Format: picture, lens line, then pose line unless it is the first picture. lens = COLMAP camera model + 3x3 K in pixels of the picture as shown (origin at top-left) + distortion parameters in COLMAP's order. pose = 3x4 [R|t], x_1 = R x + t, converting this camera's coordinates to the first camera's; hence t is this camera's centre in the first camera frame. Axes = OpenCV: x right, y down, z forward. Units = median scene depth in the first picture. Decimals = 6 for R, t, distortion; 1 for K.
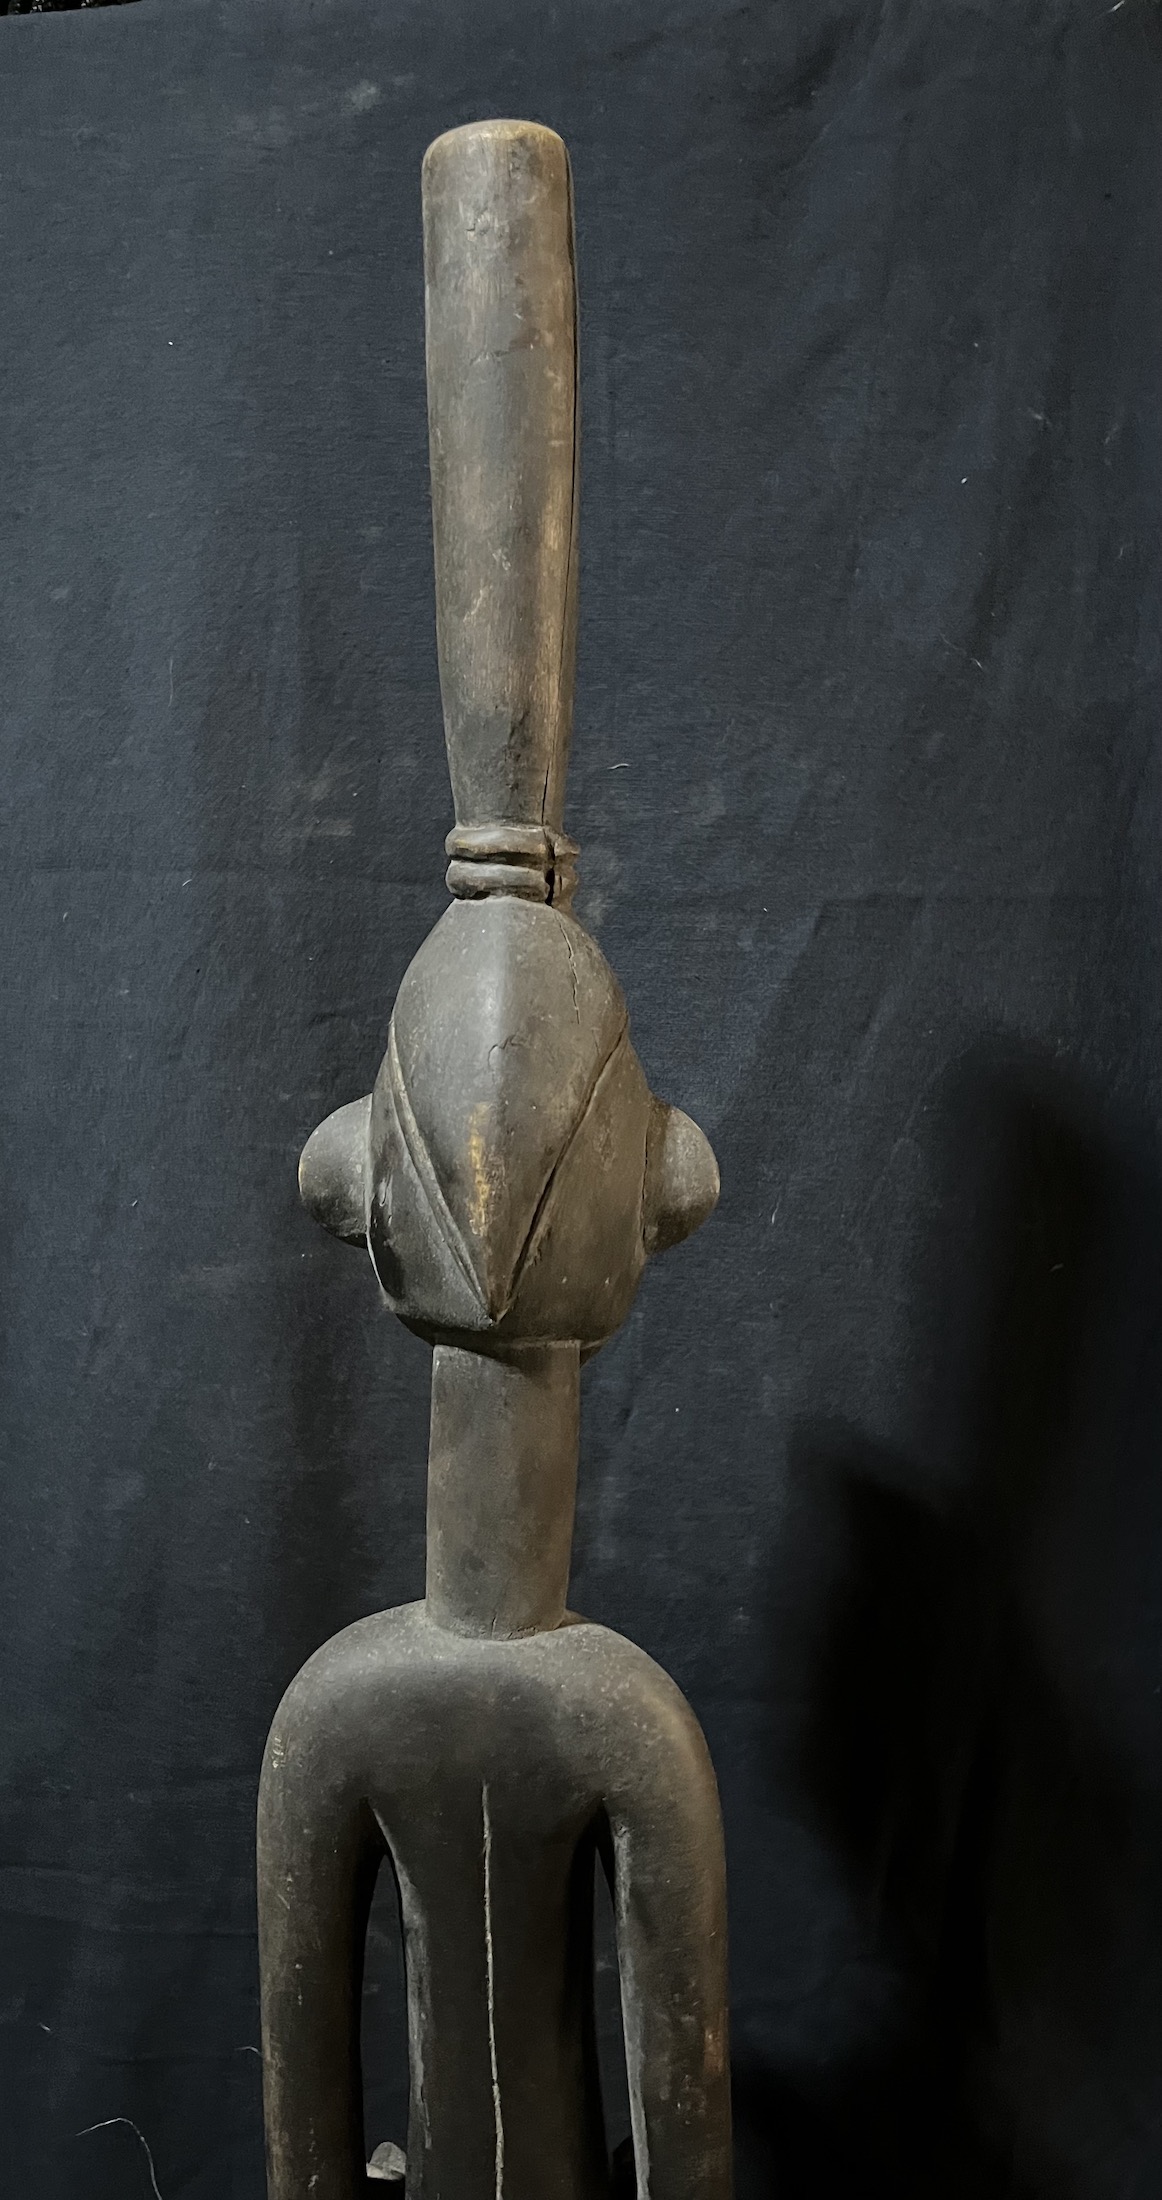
lens RADIAL K [[1694.7, 0, 574.6], [0, 1694.7, 1084.0], [0, 0, 1]] dist [0.015175, -0.001057]
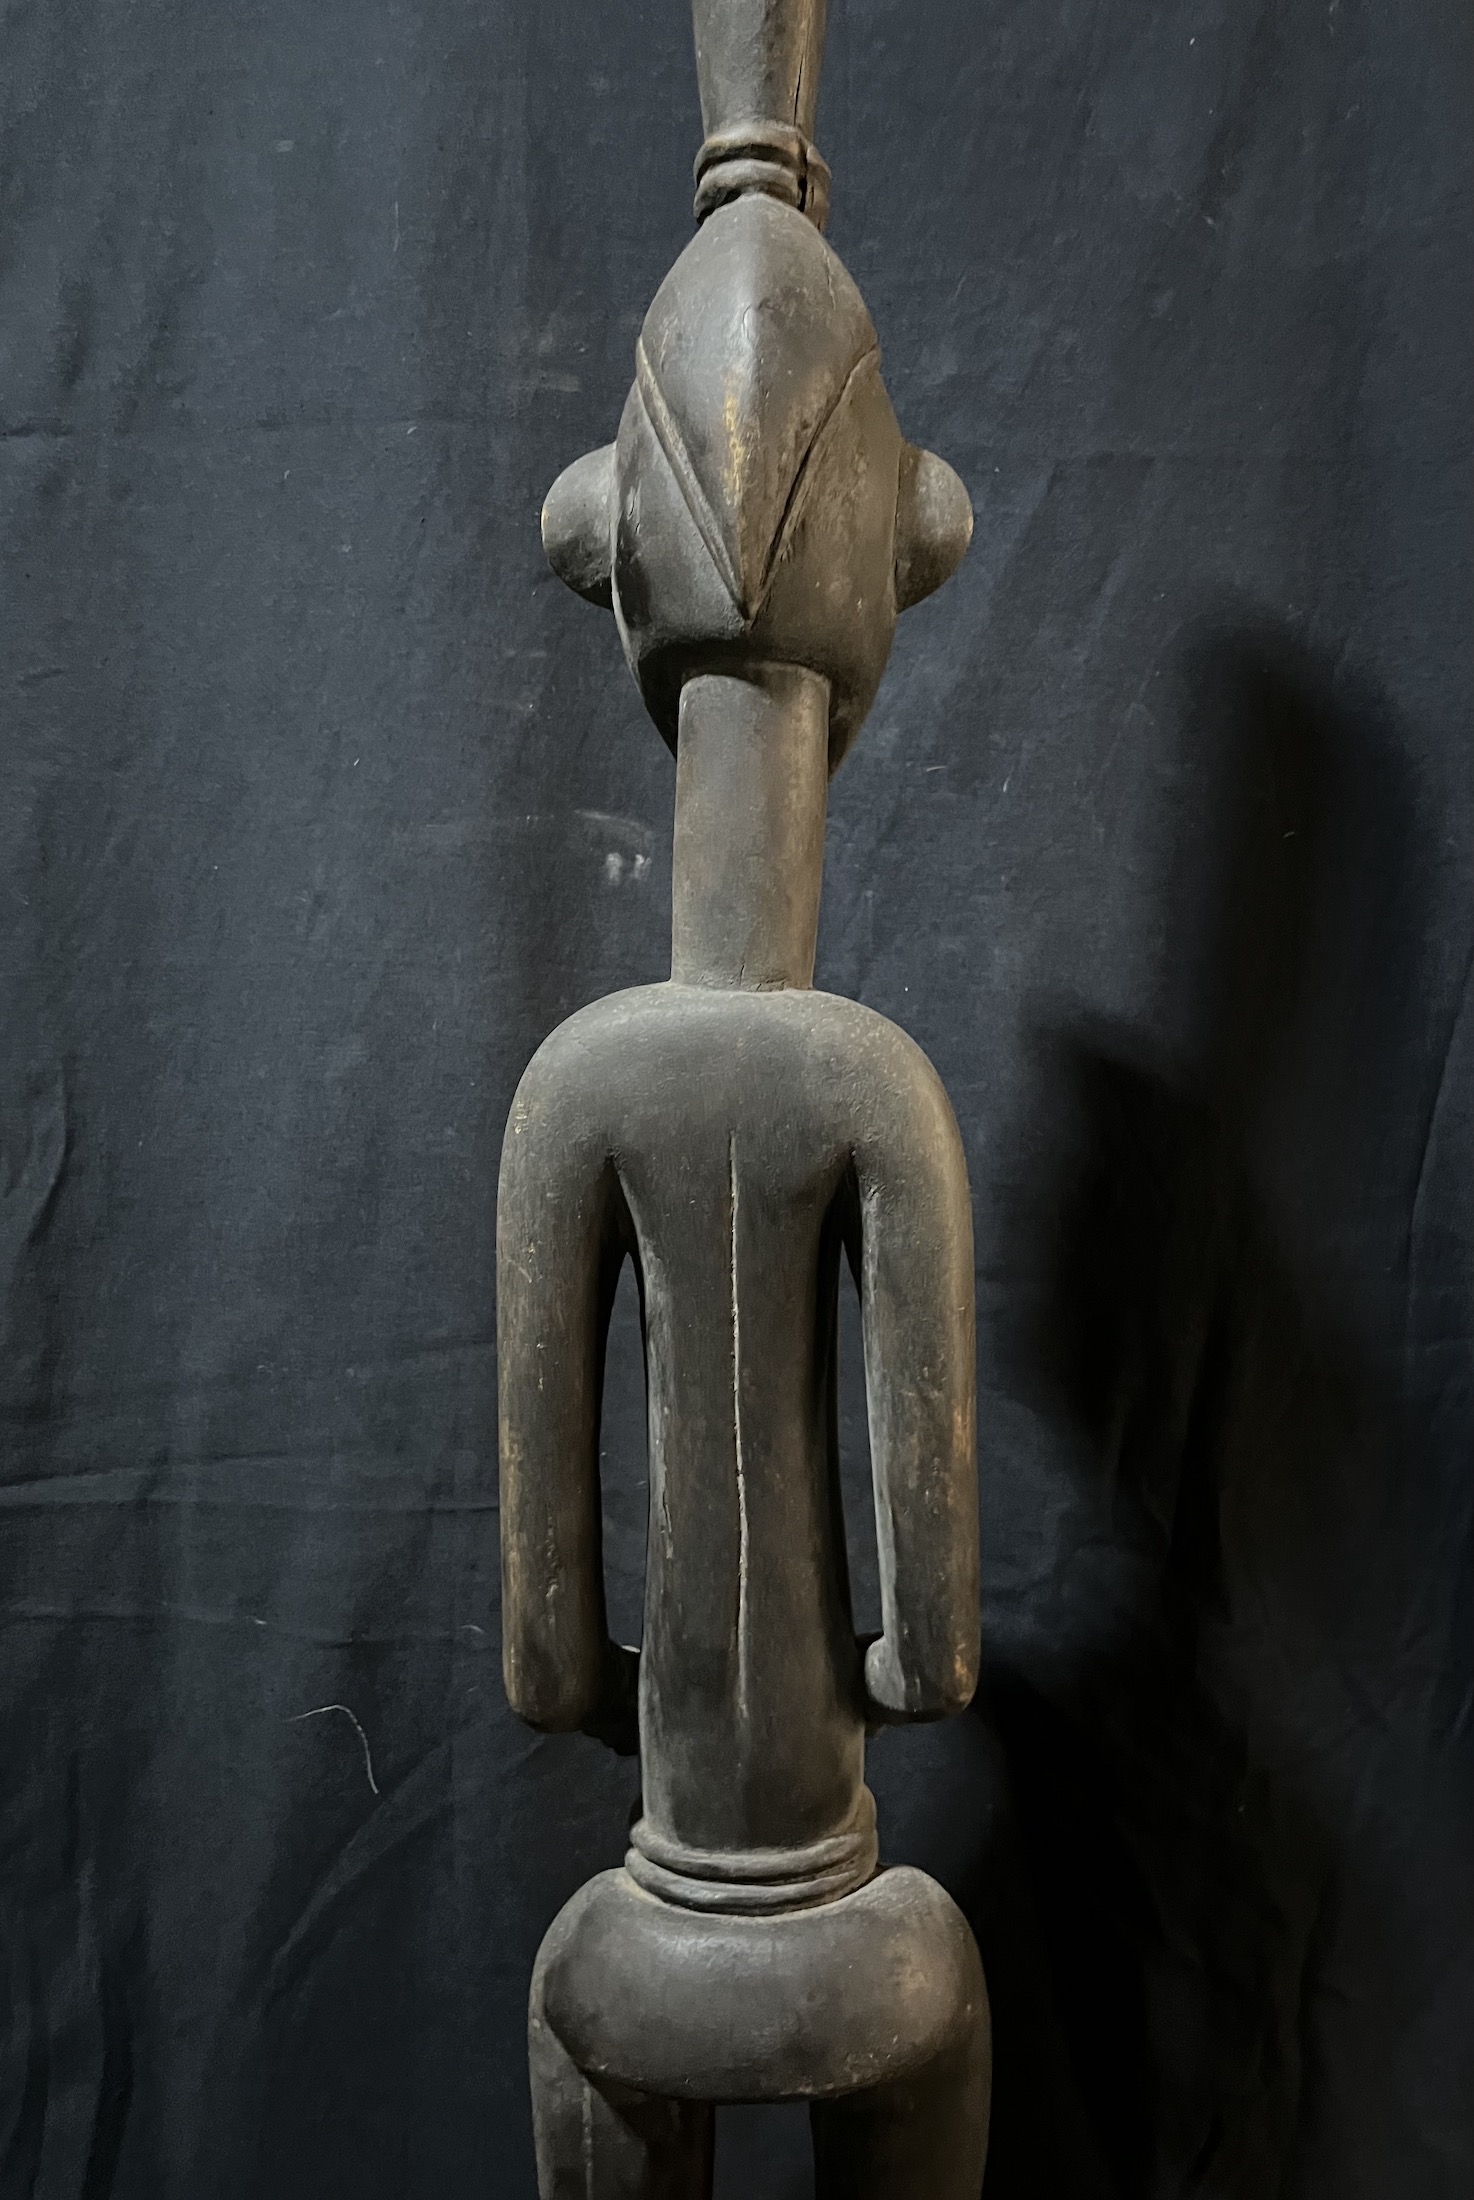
lens RADIAL K [[1703.4, 0, 804.4], [0, 1703.4, 1116.3], [0, 0, 1]] dist [0.011444, -0.023396]
pose [[0.999685, 0.000154, 0.025080, -0.025391], [0.000189, 0.999907, -0.013653, 0.291561], [-0.025079, 0.013653, 0.999592, 0.010537]]
